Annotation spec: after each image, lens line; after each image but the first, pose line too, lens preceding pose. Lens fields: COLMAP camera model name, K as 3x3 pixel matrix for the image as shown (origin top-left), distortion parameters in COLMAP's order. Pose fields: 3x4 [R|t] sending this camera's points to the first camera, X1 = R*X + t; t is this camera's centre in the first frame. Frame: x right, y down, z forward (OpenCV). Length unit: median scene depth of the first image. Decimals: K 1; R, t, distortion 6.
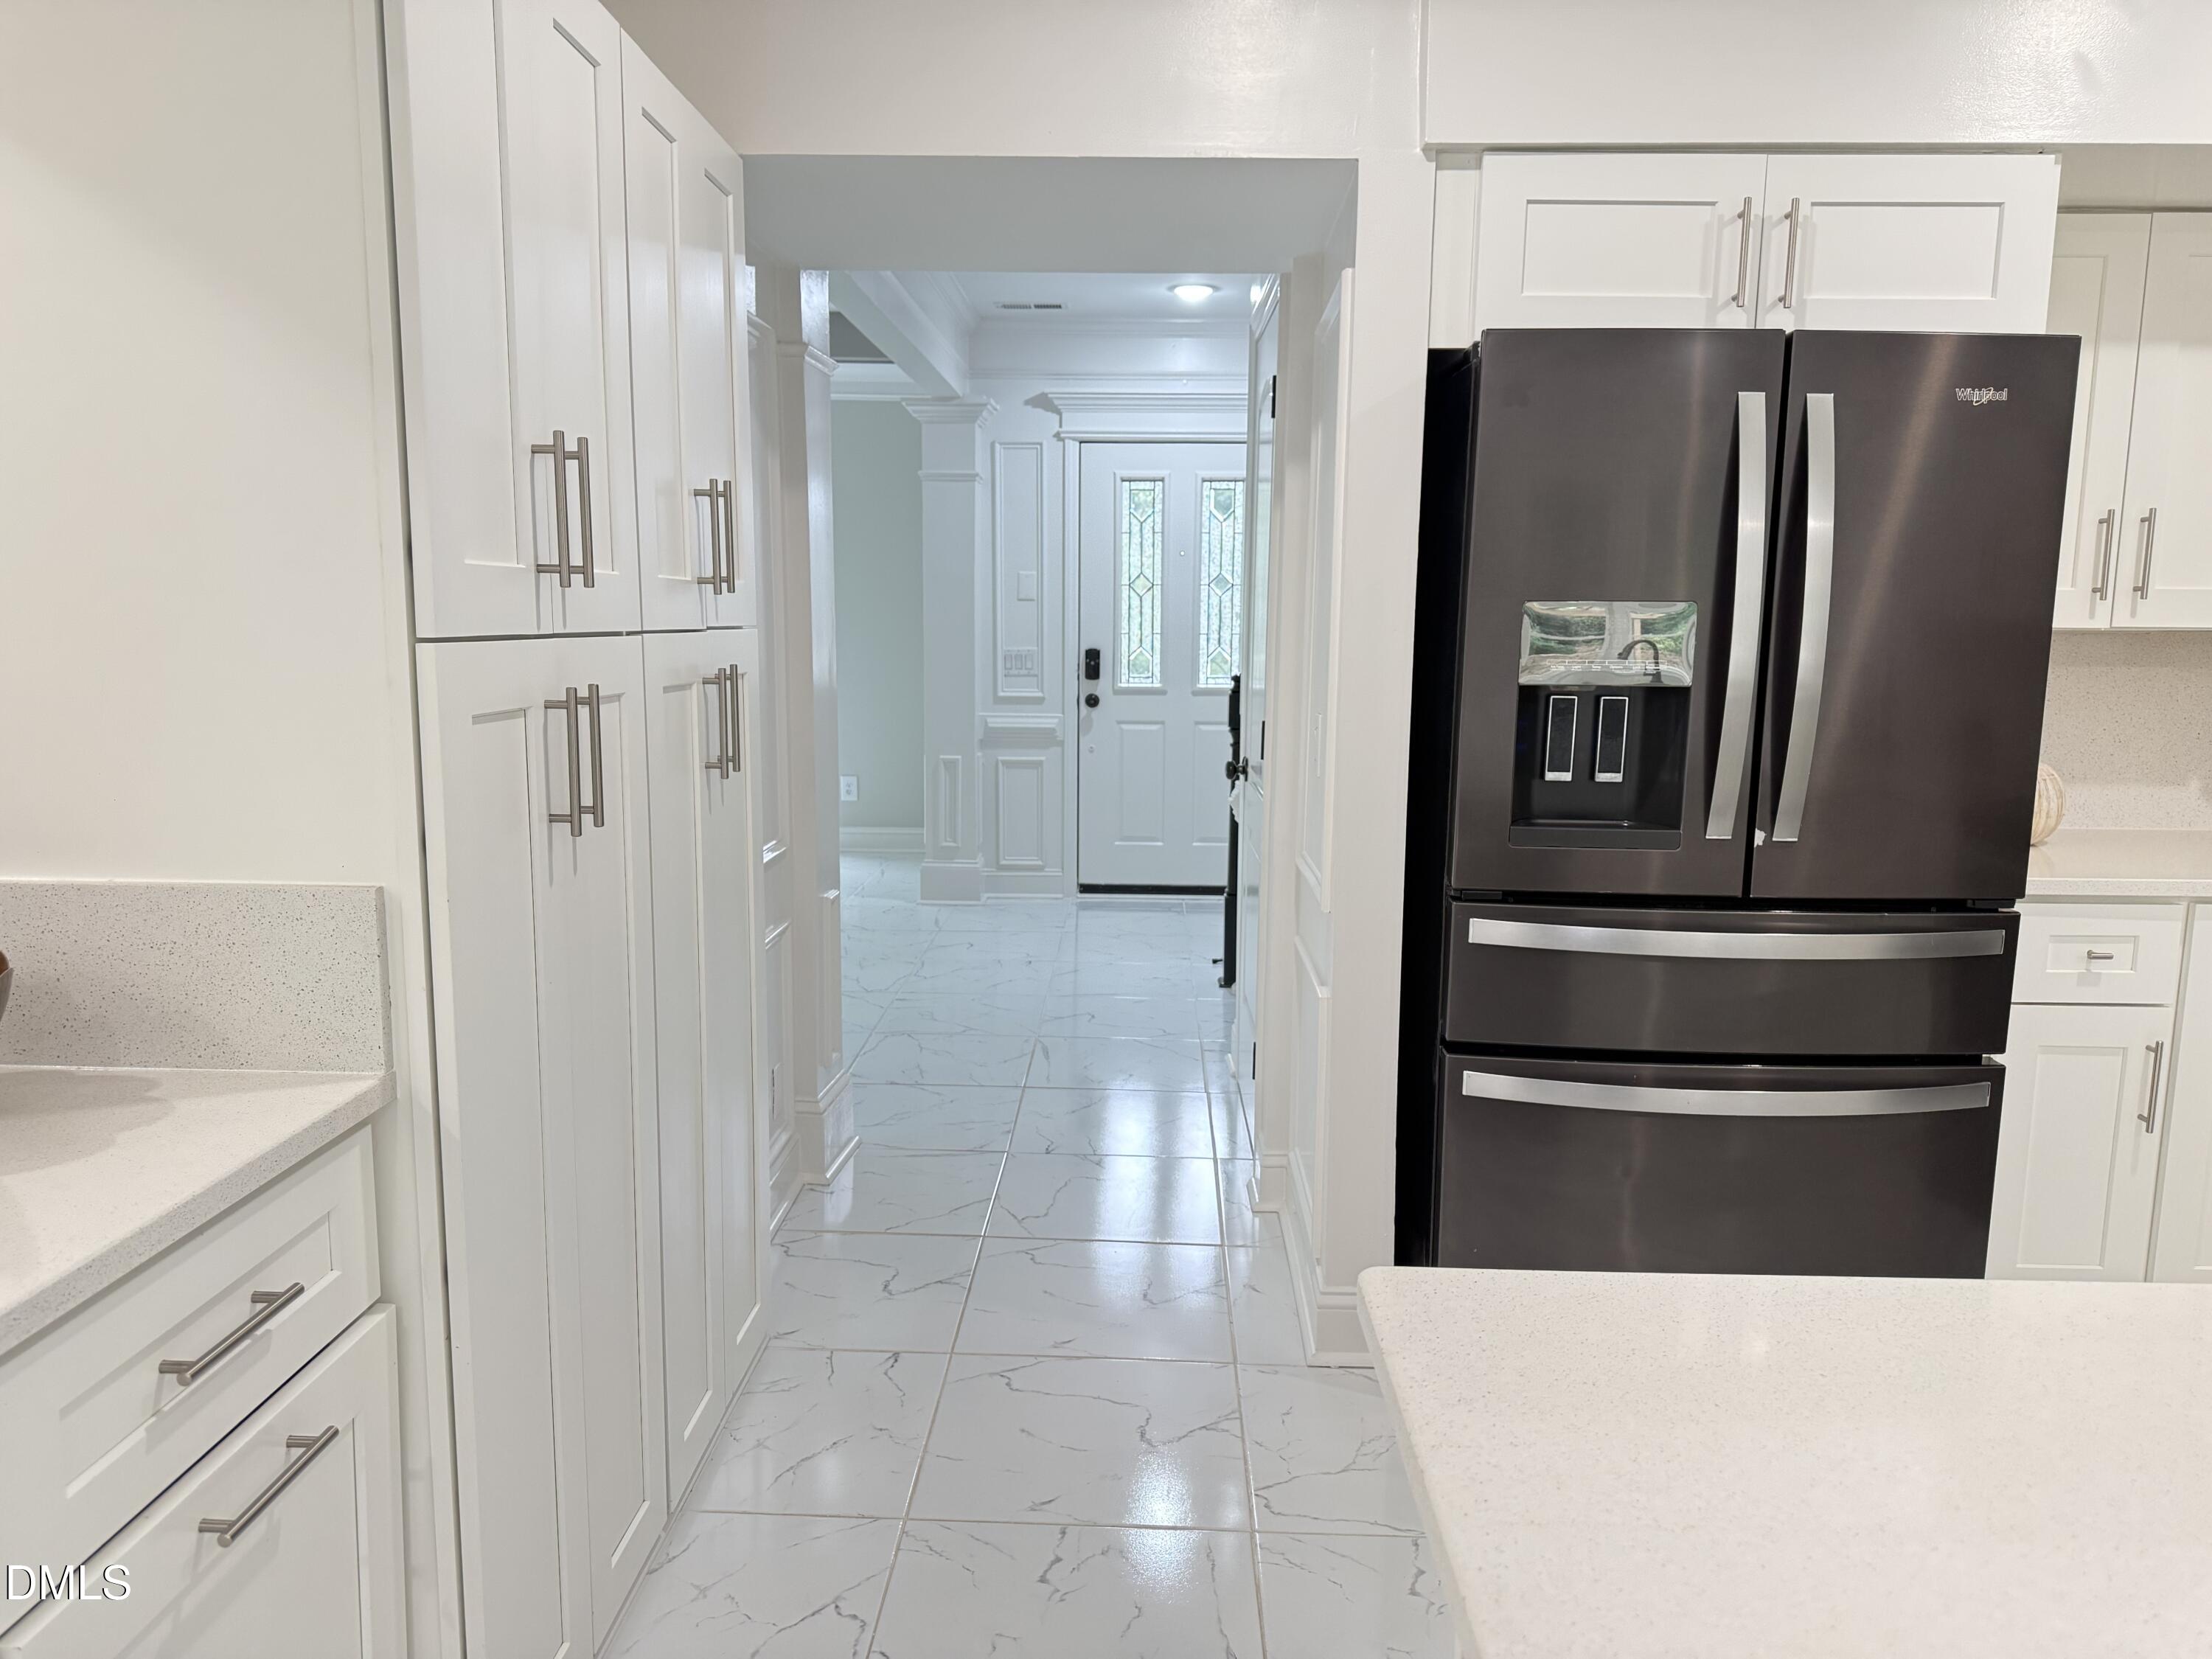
lens RADIAL K [[1557.9, 0, 1106.0], [0, 1557.9, 829.5], [0, 0, 1]] dist [0.068333, -0.090867]
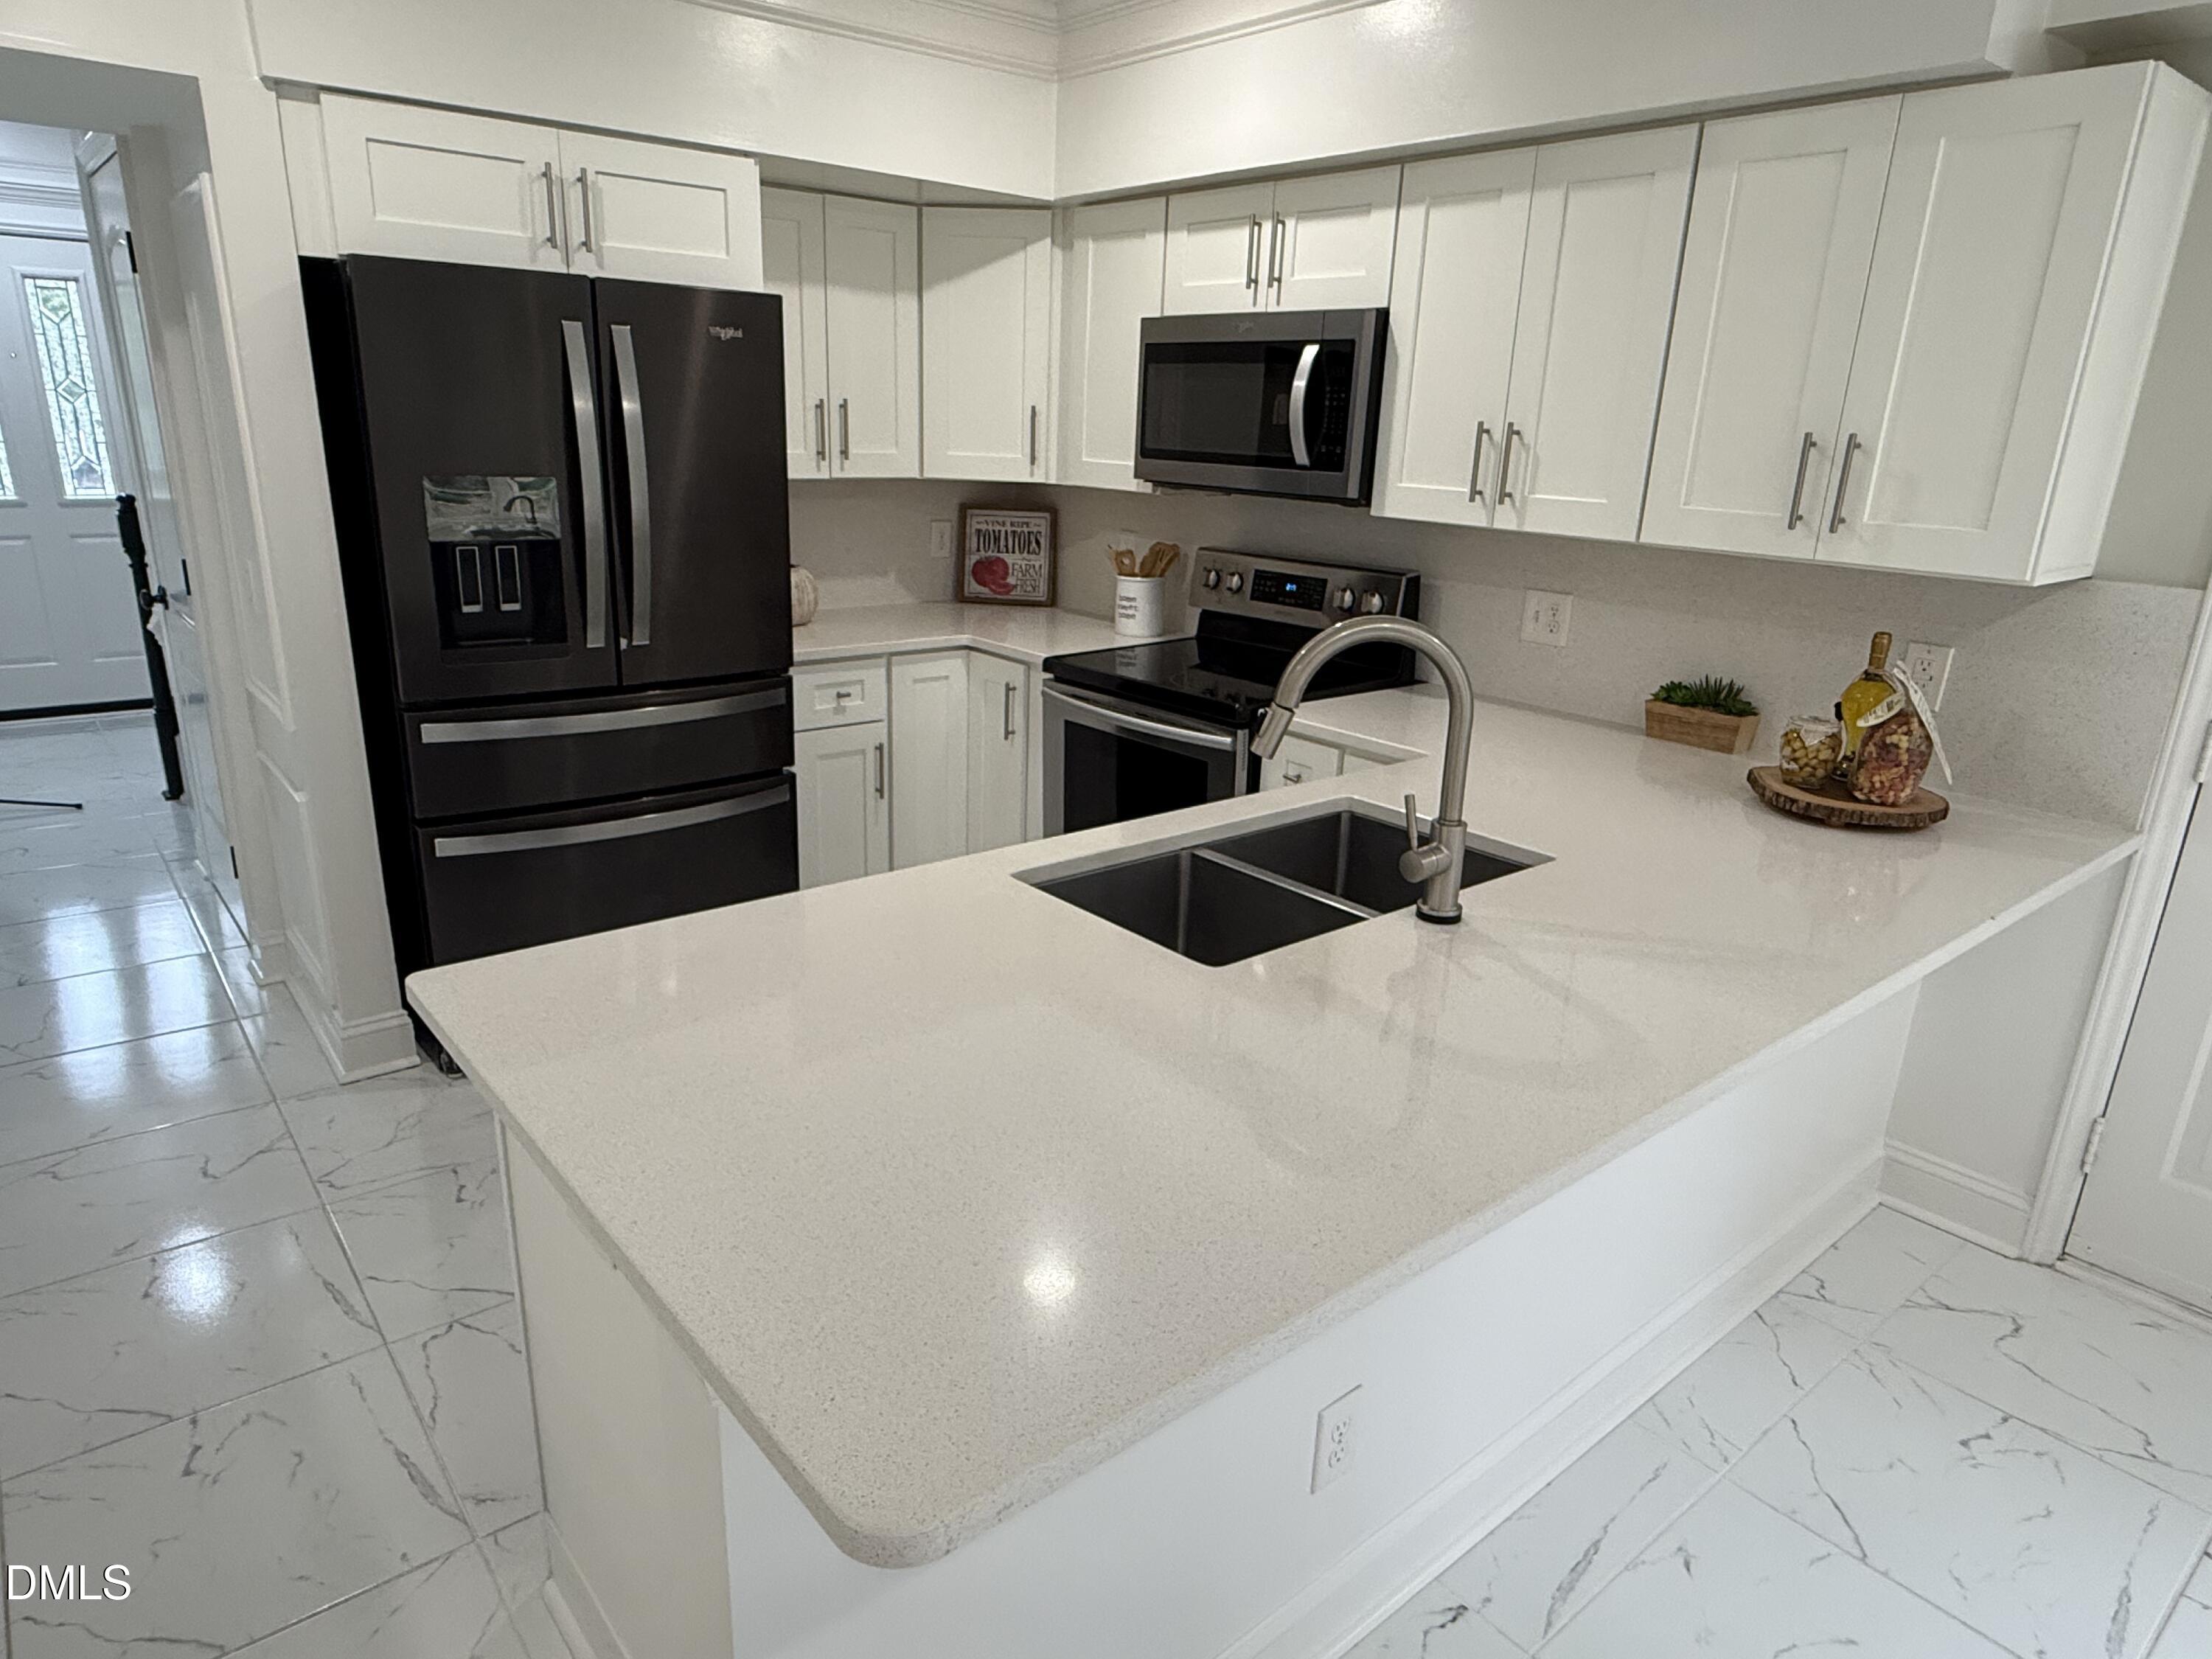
lens RADIAL K [[1342.1, 0, 1101.7], [0, 1342.1, 848.5], [0, 0, 1]] dist [-0.004022, 0.001689]
pose [[0.753674, -0.187945, 0.629804, -0.061192], [0.064552, 0.974777, 0.213643, -0.044486], [-0.654071, -0.120362, 0.746796, -0.216858]]
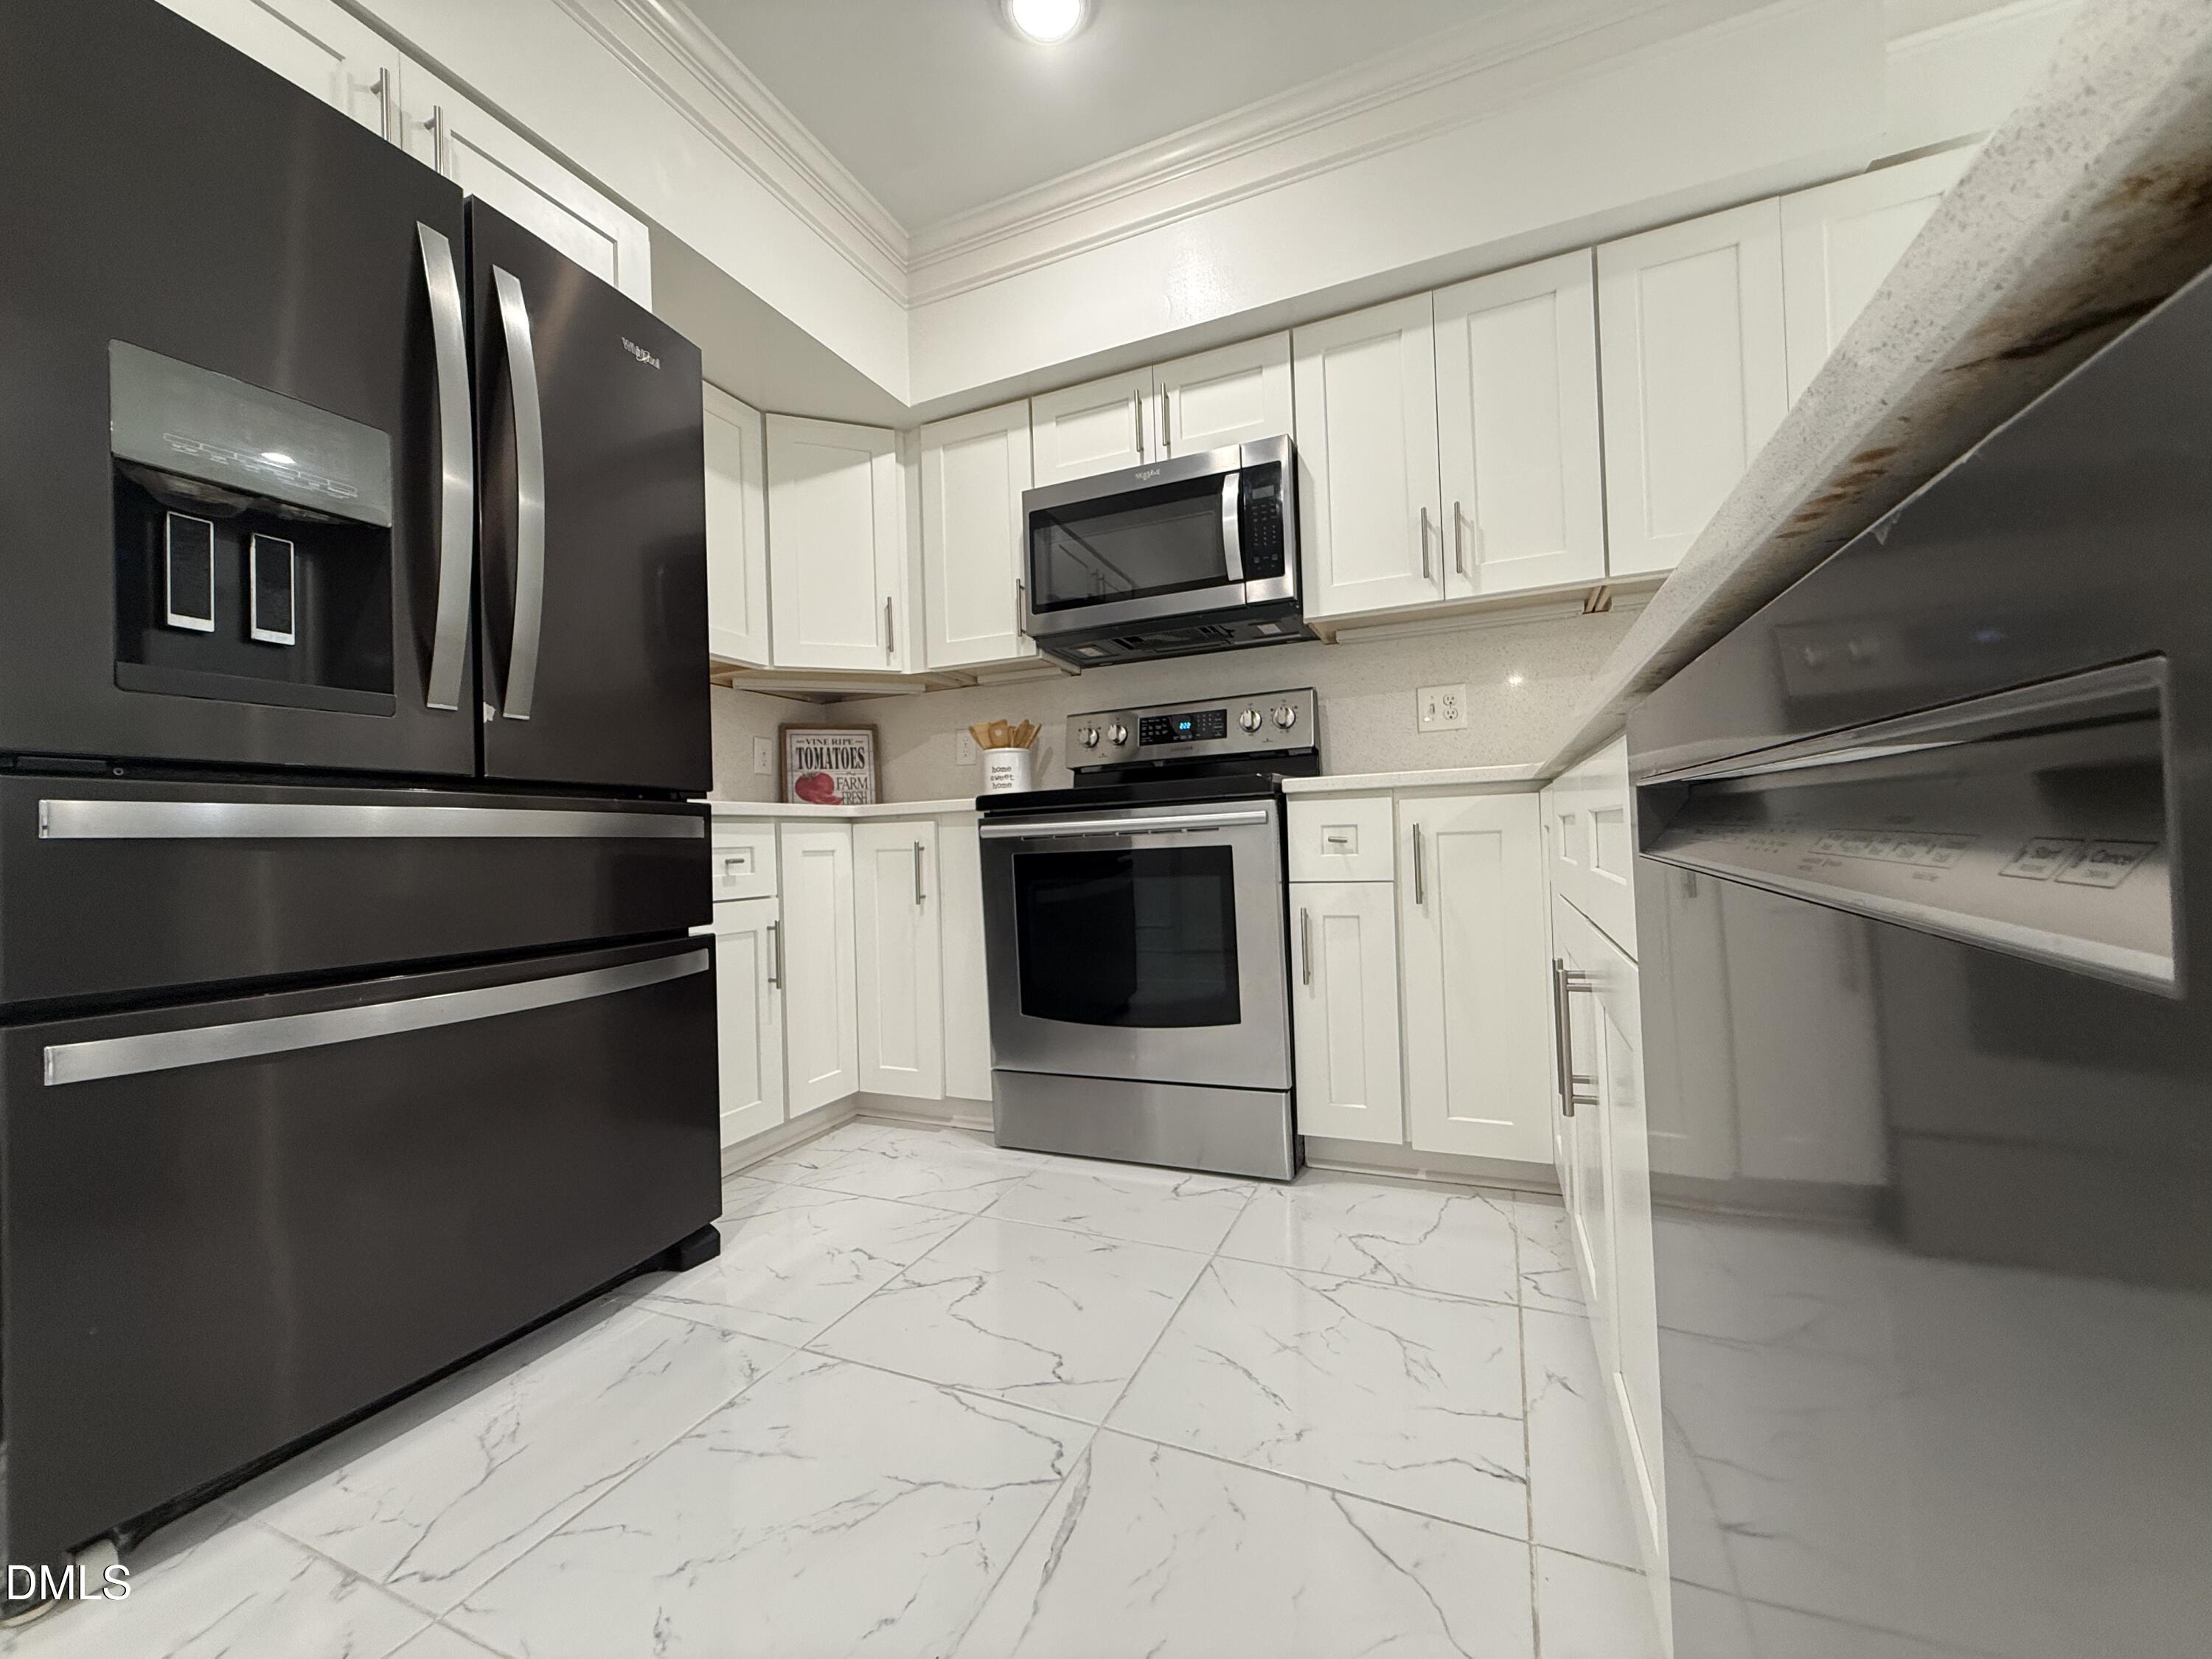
lens RADIAL K [[883.7, 0, 1102.0], [0, 883.7, 835.2], [0, 0, 1]] dist [0.001009, 0.000112]
pose [[0.381188, -0.014542, 0.924383, 0.062375], [0.167824, 0.984352, -0.053720, 0.159645], [-0.909137, 0.175611, 0.377664, 0.457761]]
